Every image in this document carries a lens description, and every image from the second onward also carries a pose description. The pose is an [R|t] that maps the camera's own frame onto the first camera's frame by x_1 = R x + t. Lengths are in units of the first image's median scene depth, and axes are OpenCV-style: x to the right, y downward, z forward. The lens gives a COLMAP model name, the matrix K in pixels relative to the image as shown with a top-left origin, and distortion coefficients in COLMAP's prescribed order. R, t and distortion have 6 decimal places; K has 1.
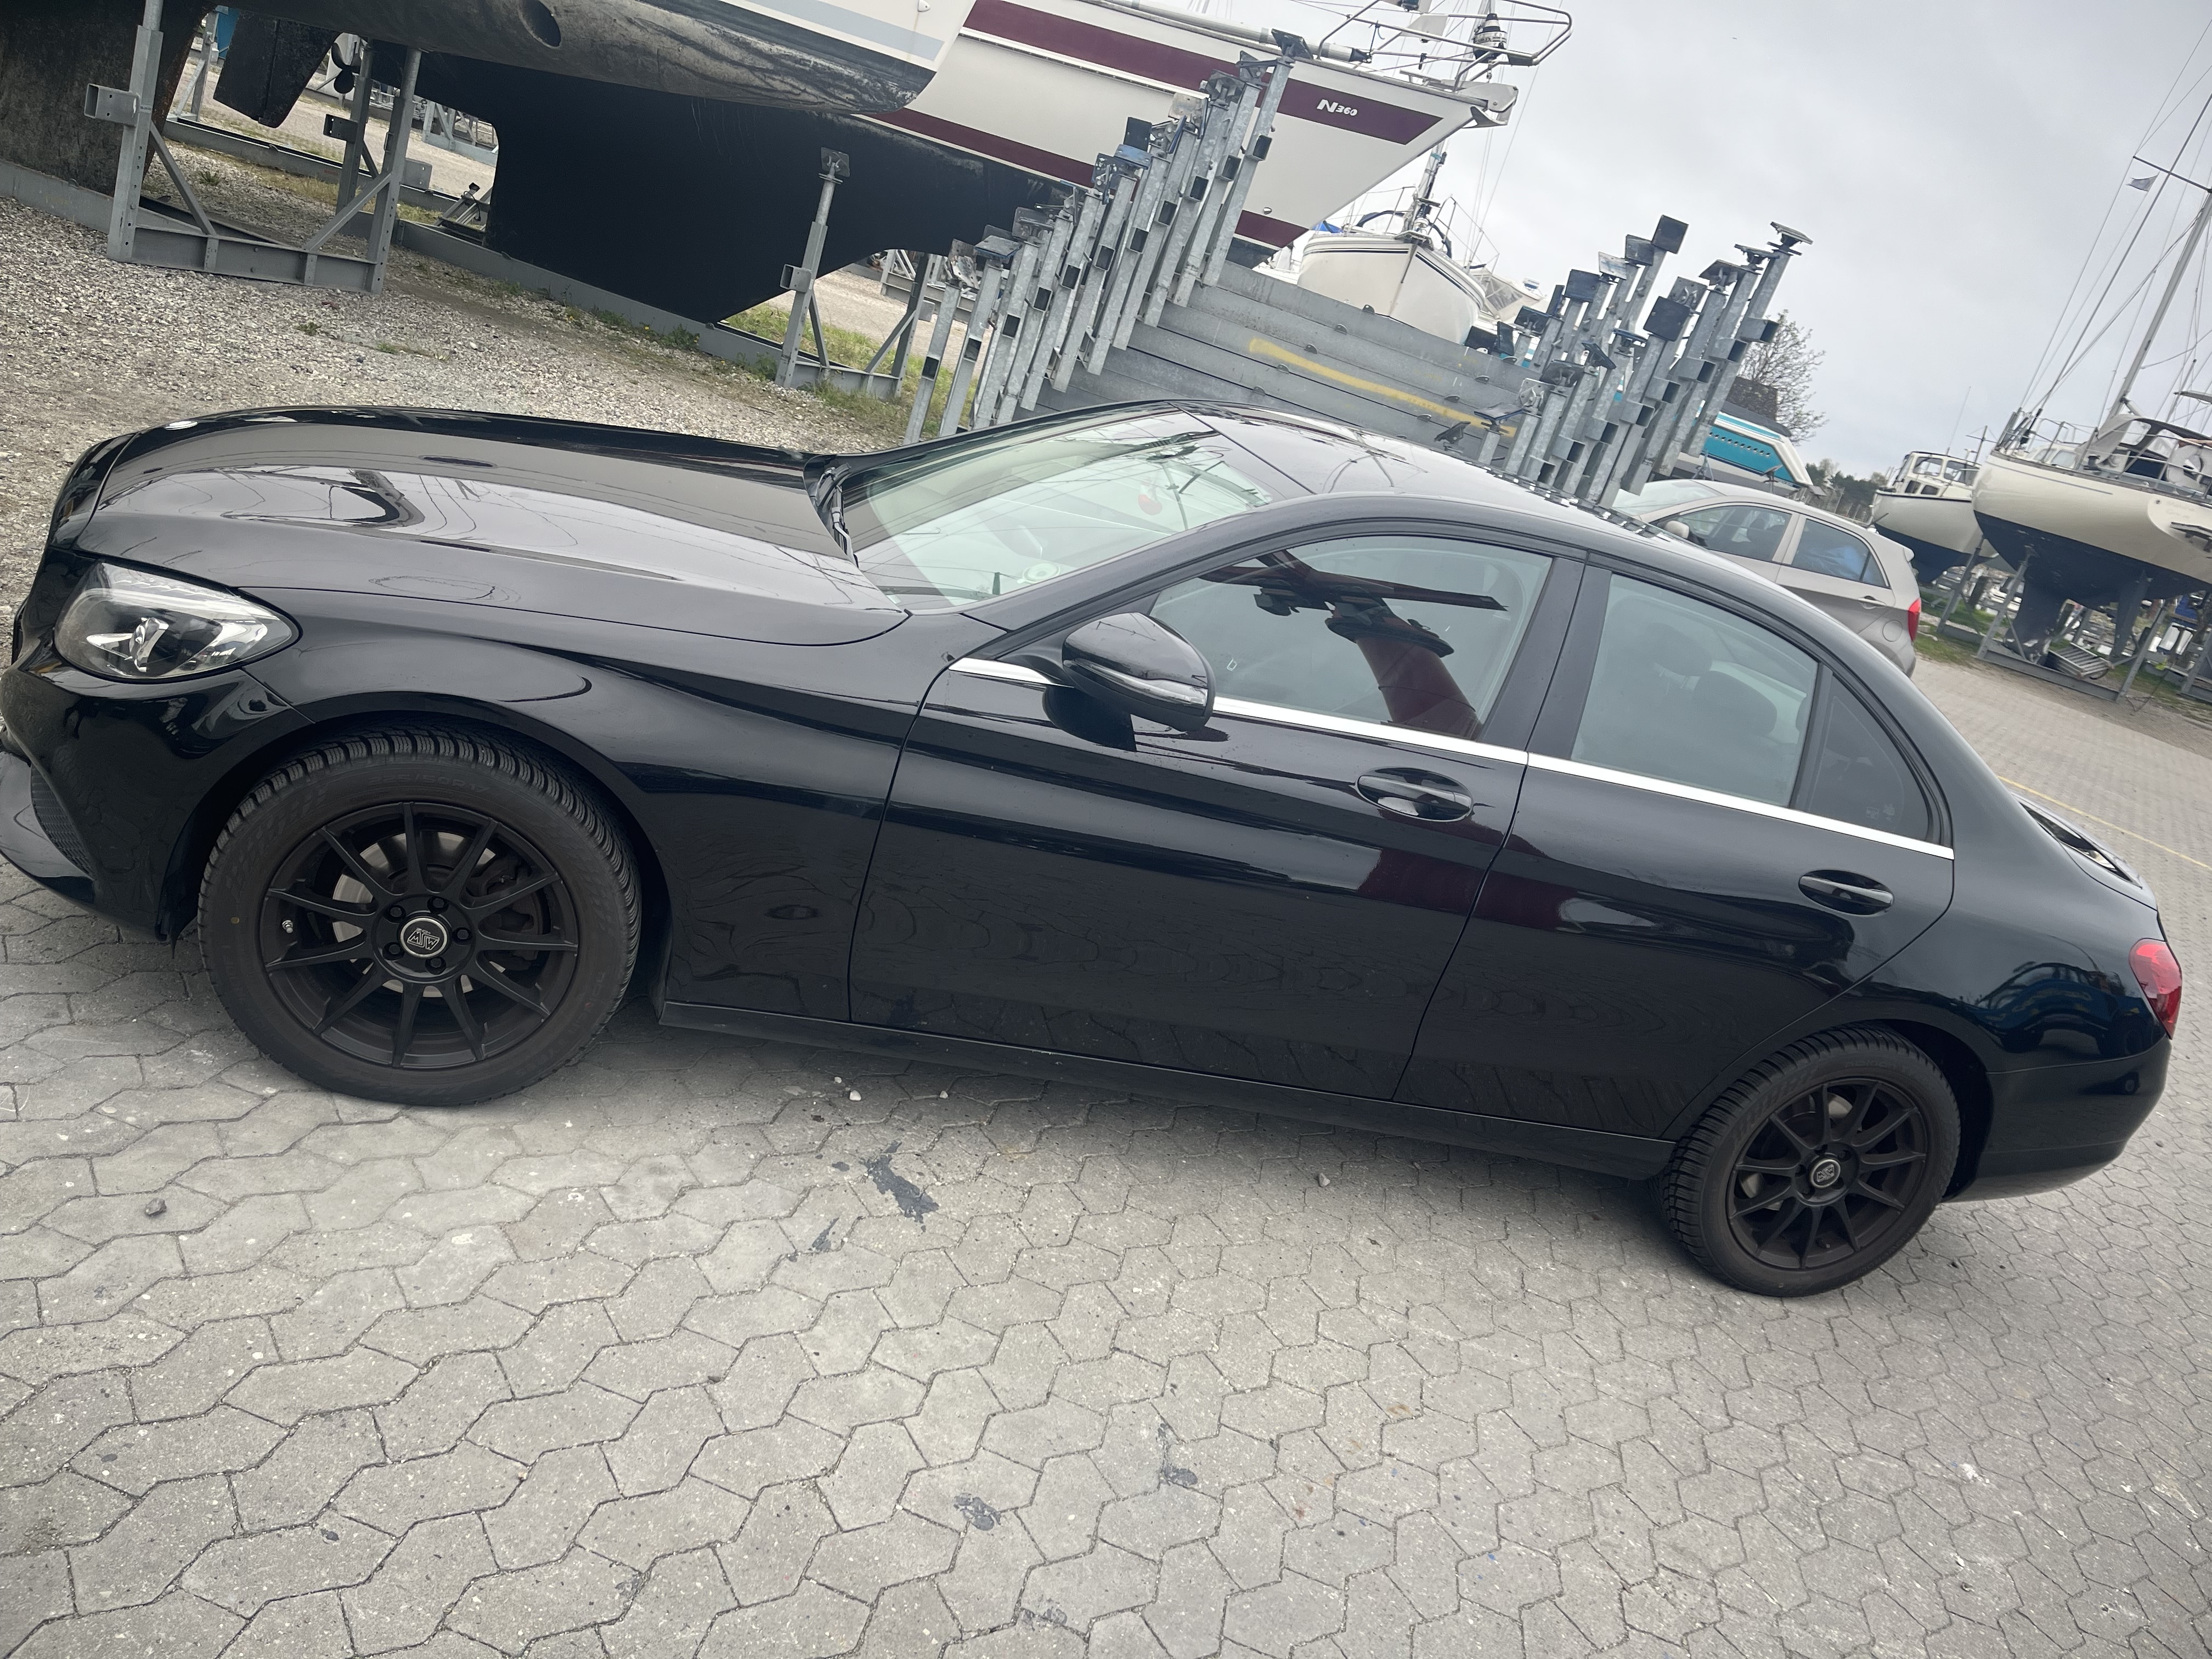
lens RADIAL K [[1658.2, 0, 1106.0], [0, 1658.2, 829.5], [0, 0, 1]] dist [0.001221, 0.005472]
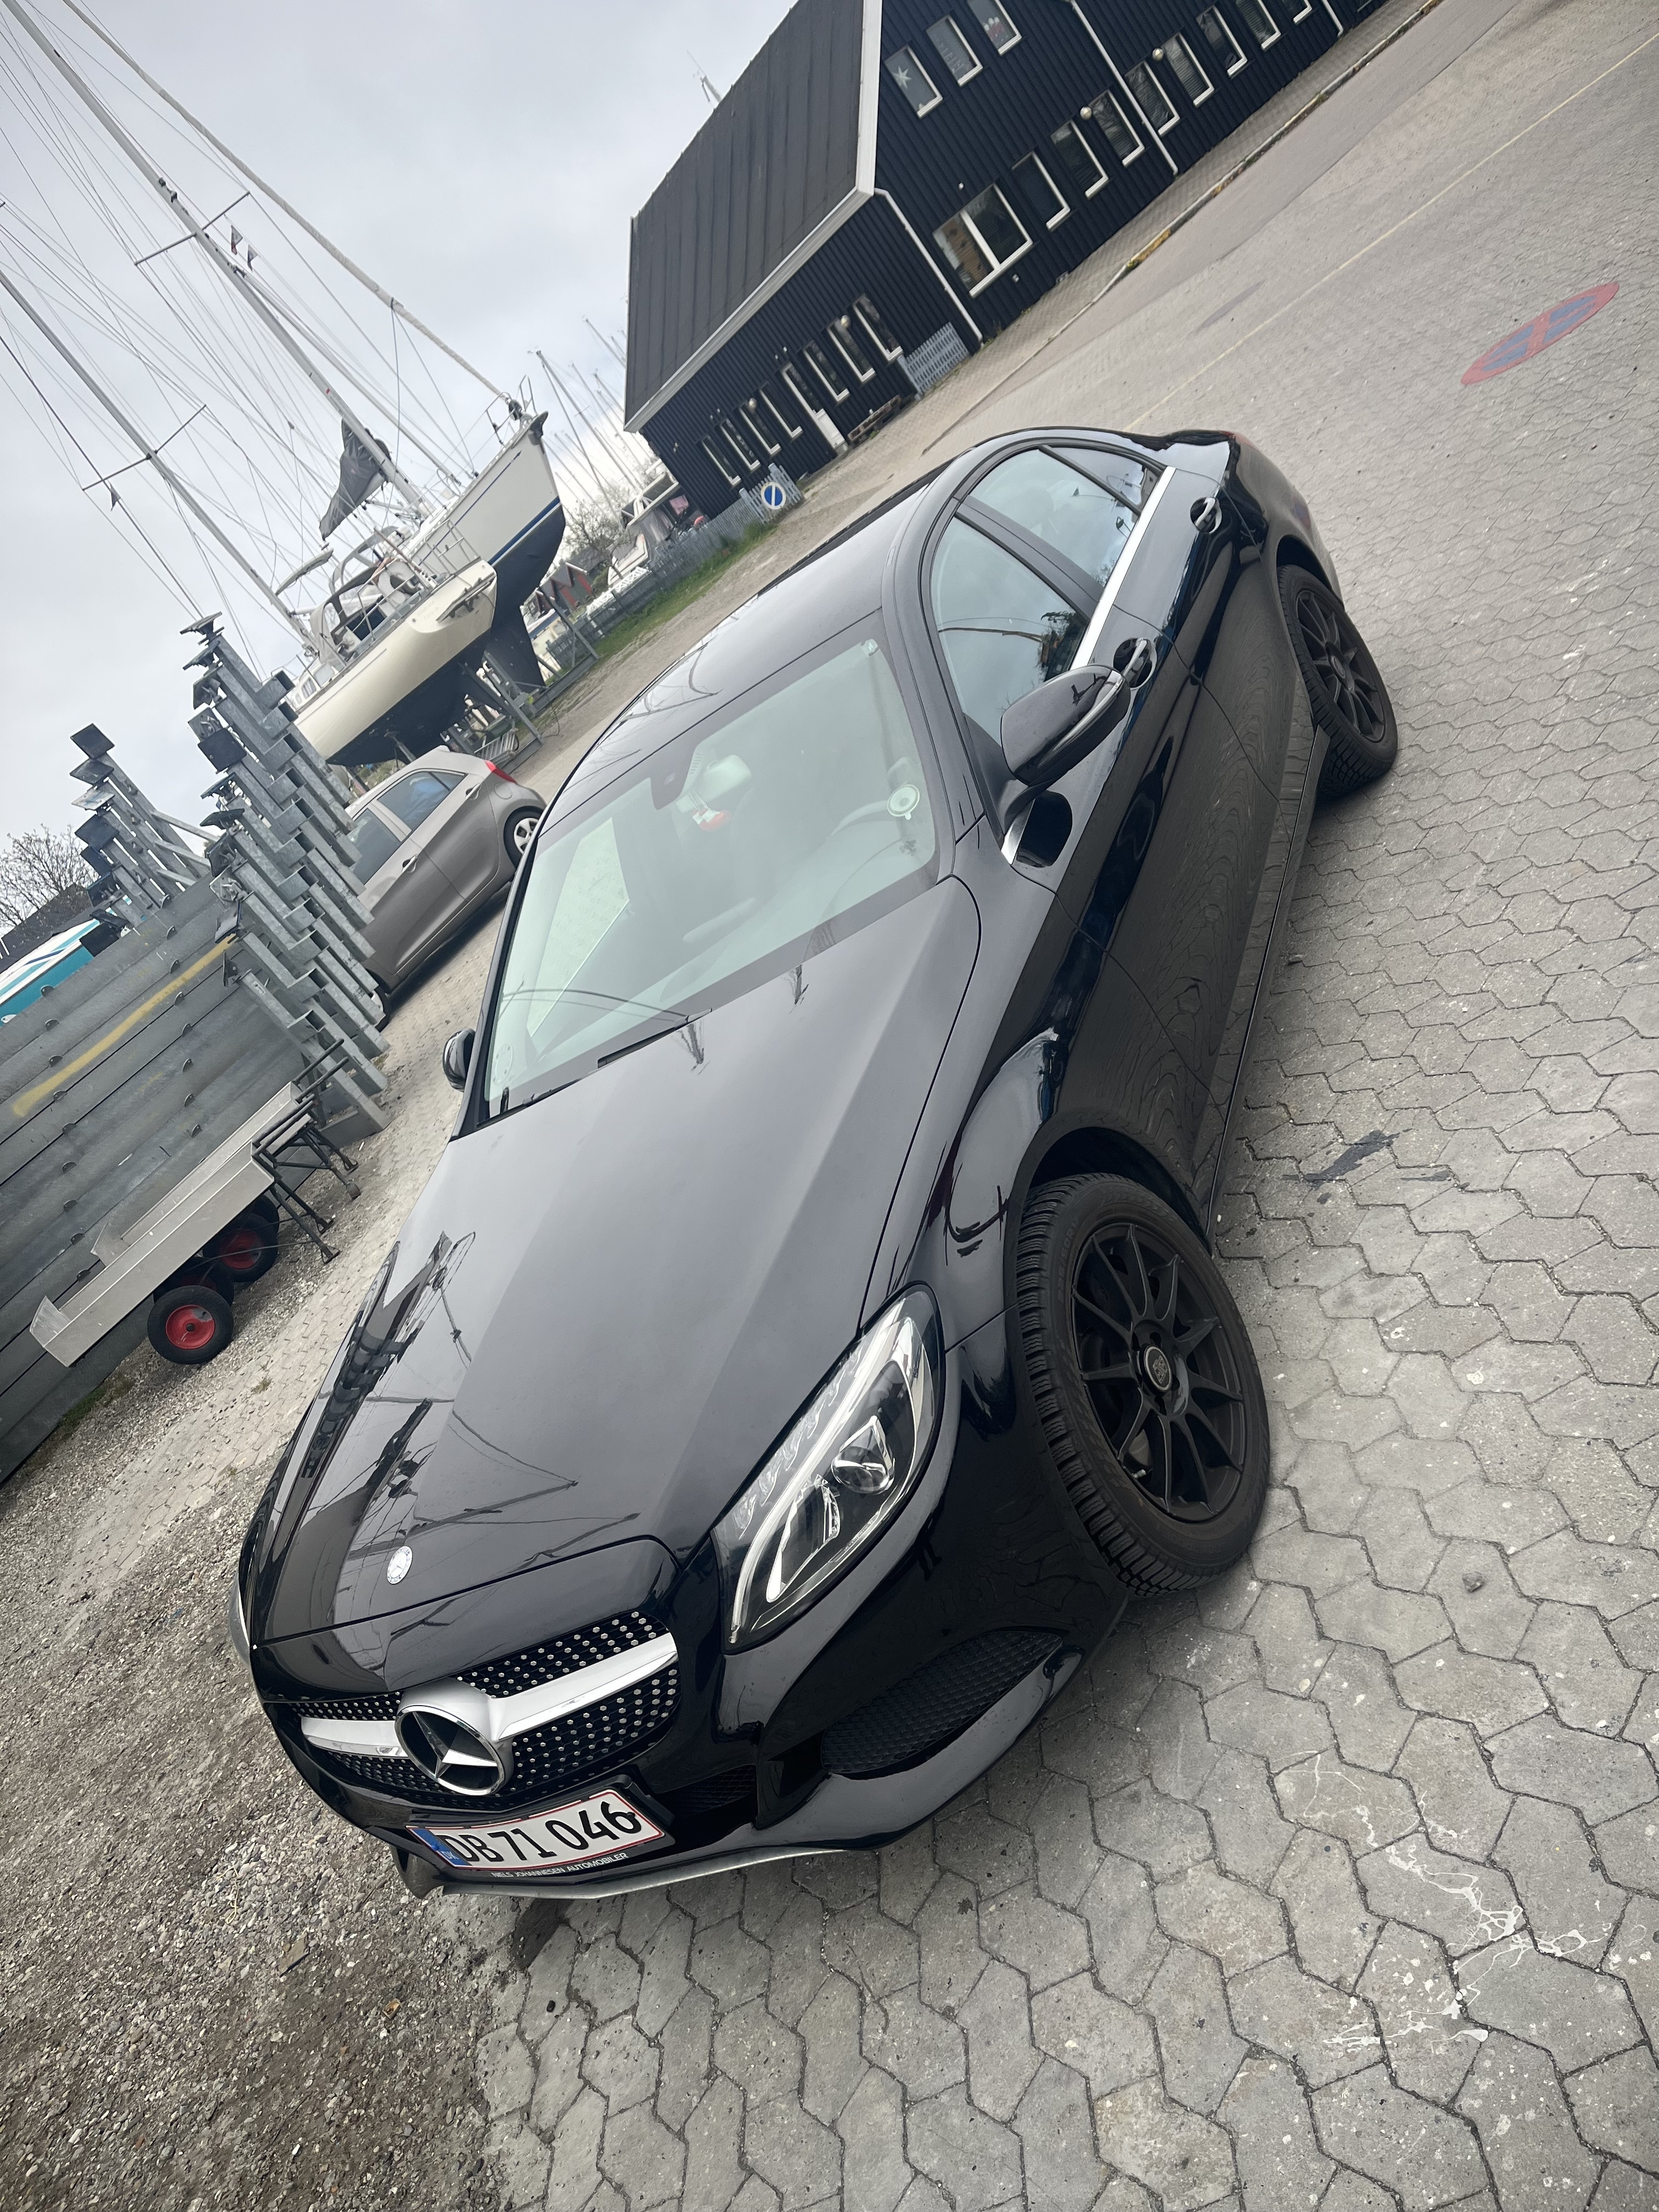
lens RADIAL K [[1658.2, 0, 829.5], [0, 1658.2, 1106.0], [0, 0, 1]] dist [0.001221, 0.005472]
pose [[0.298613, -0.835127, 0.461945, -0.205712], [0.877749, 0.430350, 0.210609, -0.097738], [-0.374683, 0.342581, 0.861540, 0.048387]]
